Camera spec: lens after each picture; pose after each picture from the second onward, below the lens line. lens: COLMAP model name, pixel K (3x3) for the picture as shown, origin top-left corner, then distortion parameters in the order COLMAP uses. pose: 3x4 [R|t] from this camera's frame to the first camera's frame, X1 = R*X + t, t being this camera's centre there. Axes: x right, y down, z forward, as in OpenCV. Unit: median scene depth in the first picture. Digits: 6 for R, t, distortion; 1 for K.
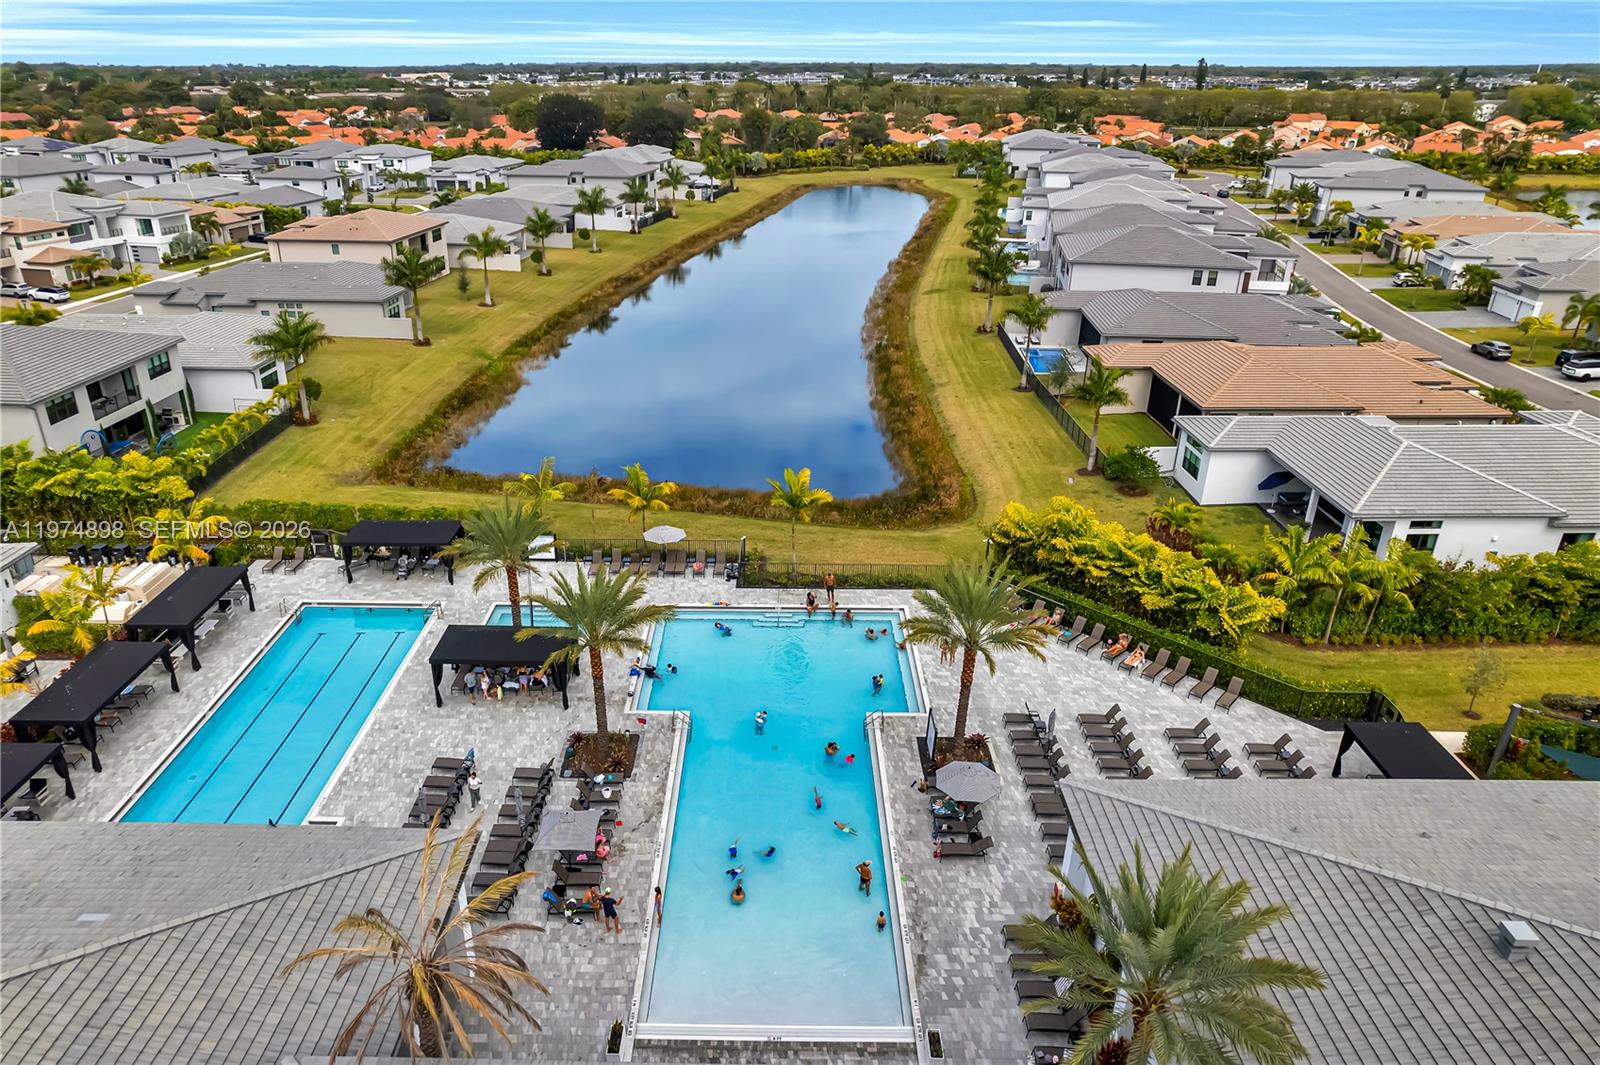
lens RADIAL K [[1031.6, 0, 764.0], [0, 1031.6, 543.5], [0, 0, 1]] dist [-0.071624, 0.068868]
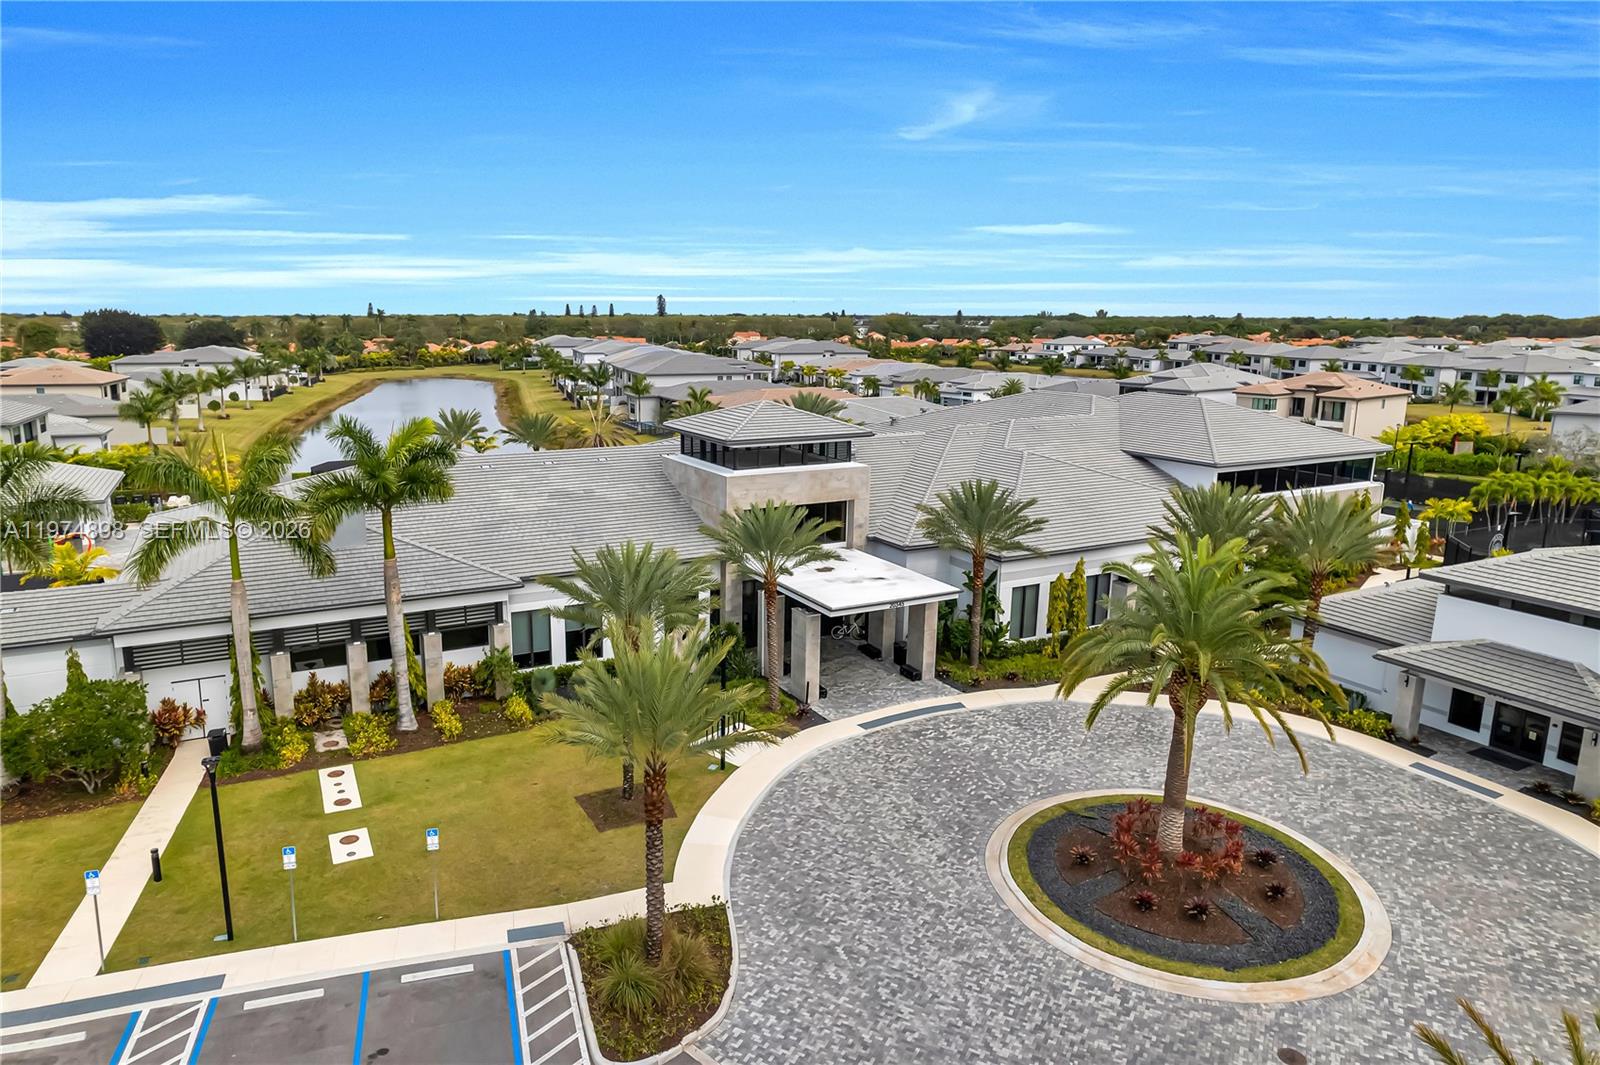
lens RADIAL K [[1031.6, 0, 787.9], [0, 1031.6, 519.4], [0, 0, 1]] dist [-0.071624, 0.068868]
pose [[0.874996, -0.093801, 0.474956, -0.166144], [0.205842, 0.960039, -0.189614, 0.171339], [-0.438190, 0.263678, 0.859339, -0.232330]]
